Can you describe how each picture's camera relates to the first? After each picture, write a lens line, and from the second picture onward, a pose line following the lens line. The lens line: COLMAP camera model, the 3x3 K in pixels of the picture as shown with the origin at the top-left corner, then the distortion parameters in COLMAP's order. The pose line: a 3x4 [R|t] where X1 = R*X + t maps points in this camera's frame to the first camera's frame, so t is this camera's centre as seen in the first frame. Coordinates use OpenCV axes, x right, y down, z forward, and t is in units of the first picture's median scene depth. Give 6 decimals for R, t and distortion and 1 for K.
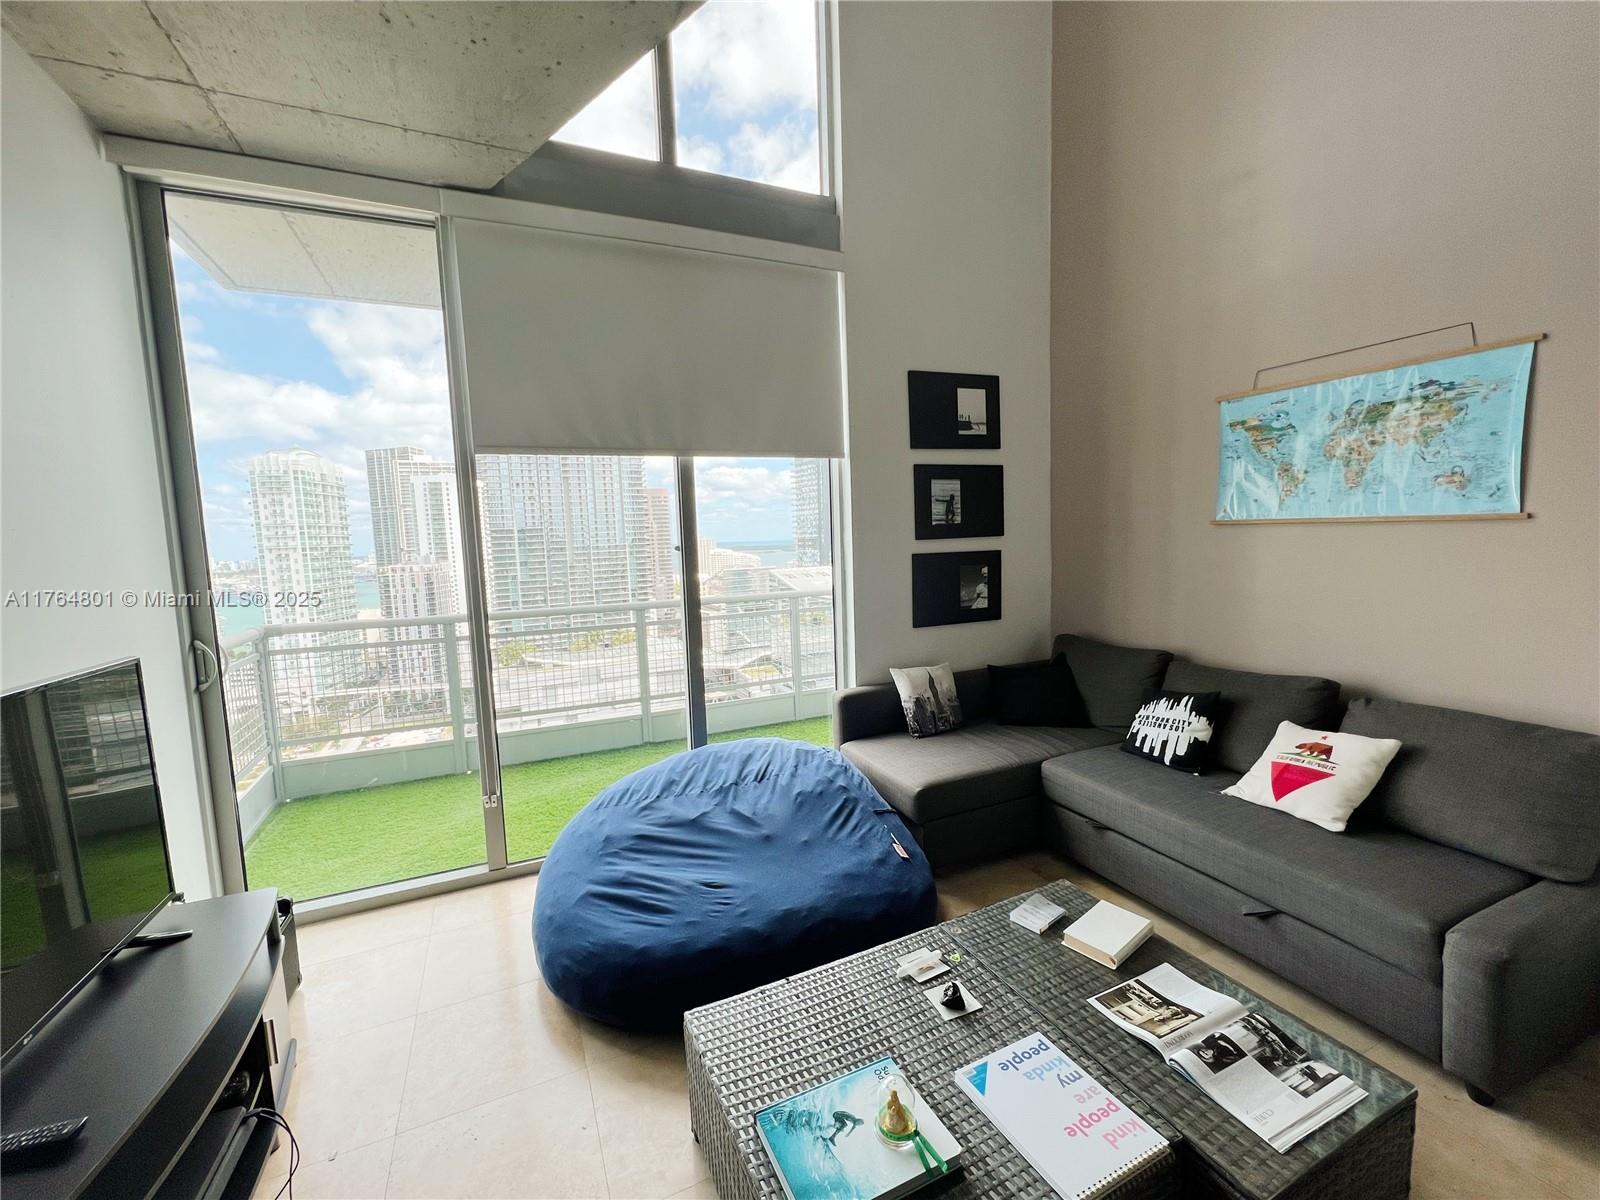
lens RADIAL K [[648.3, 0, 789.1], [0, 648.3, 602.1], [0, 0, 1]] dist [-0.003496, 0.000731]
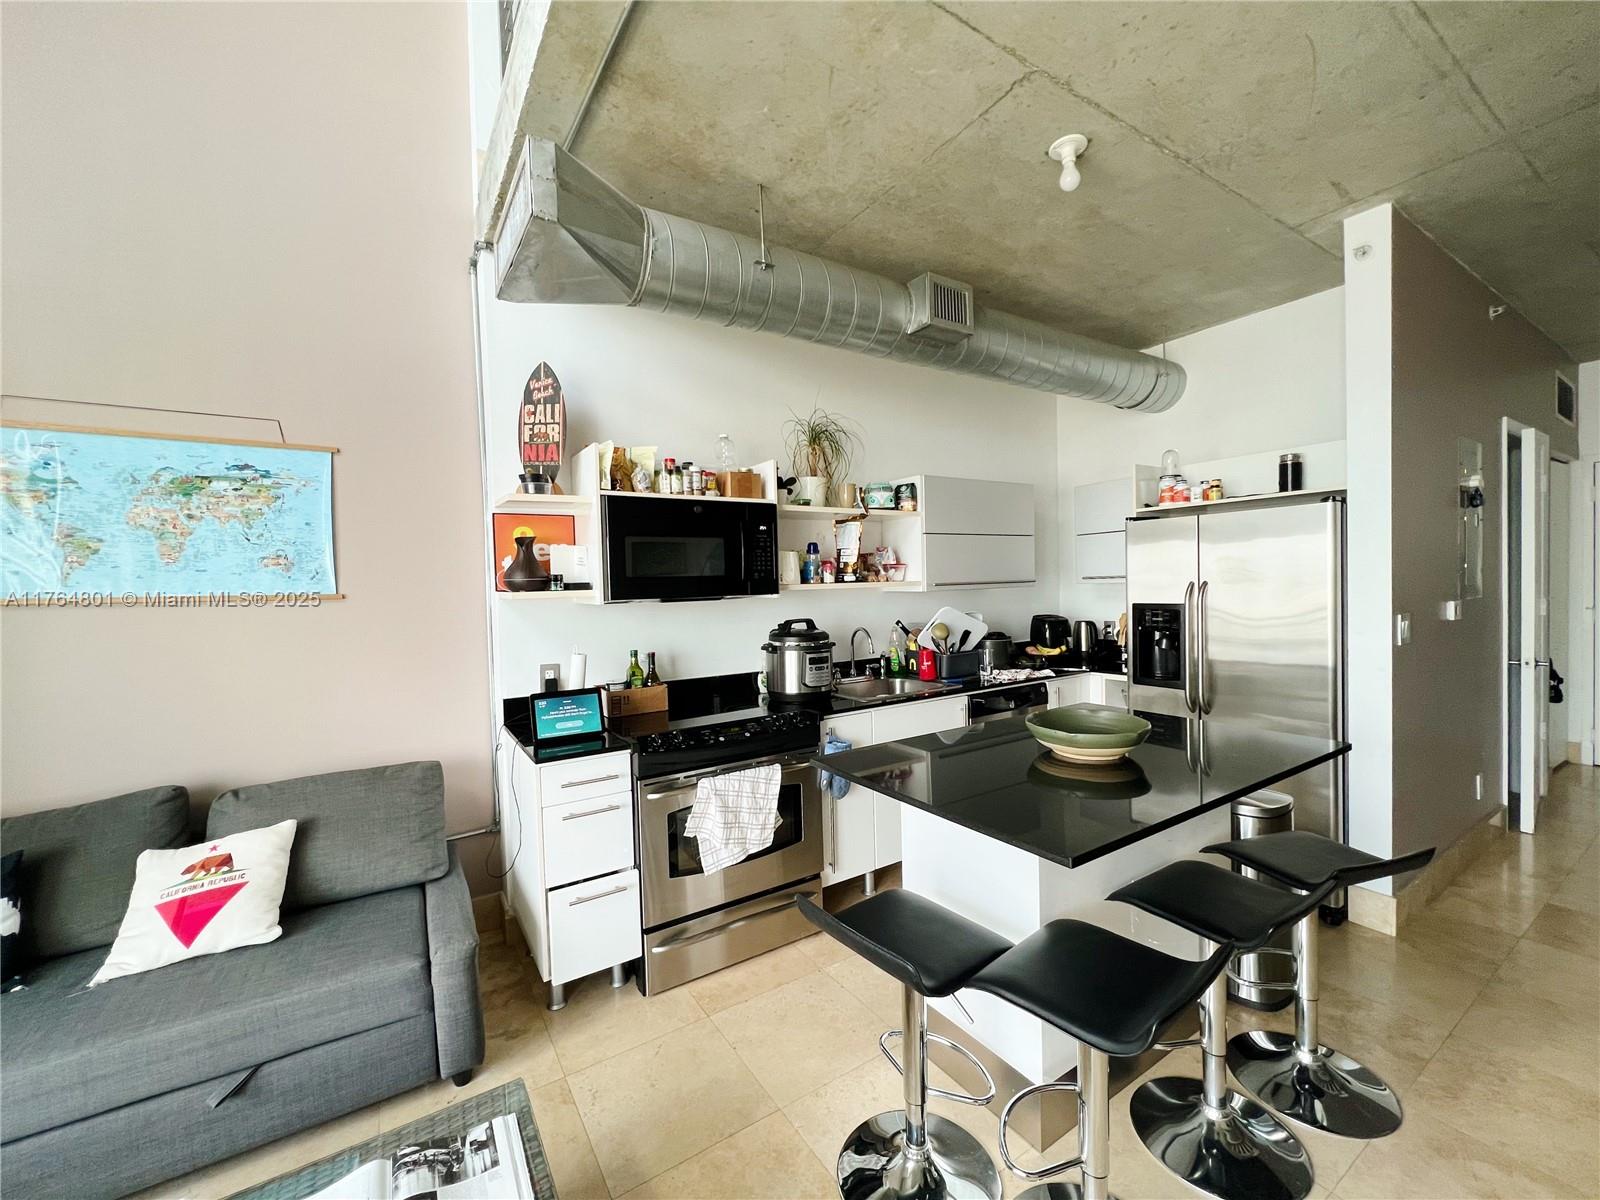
lens RADIAL K [[648.3, 0, 800.6], [0, 648.3, 597.1], [0, 0, 1]] dist [-0.003496, 0.000731]
pose [[-0.148301, 0.022852, 0.988678, -0.143105], [0.132669, 0.991156, -0.003009, -0.015060], [-0.980003, 0.130721, -0.150021, 0.316993]]
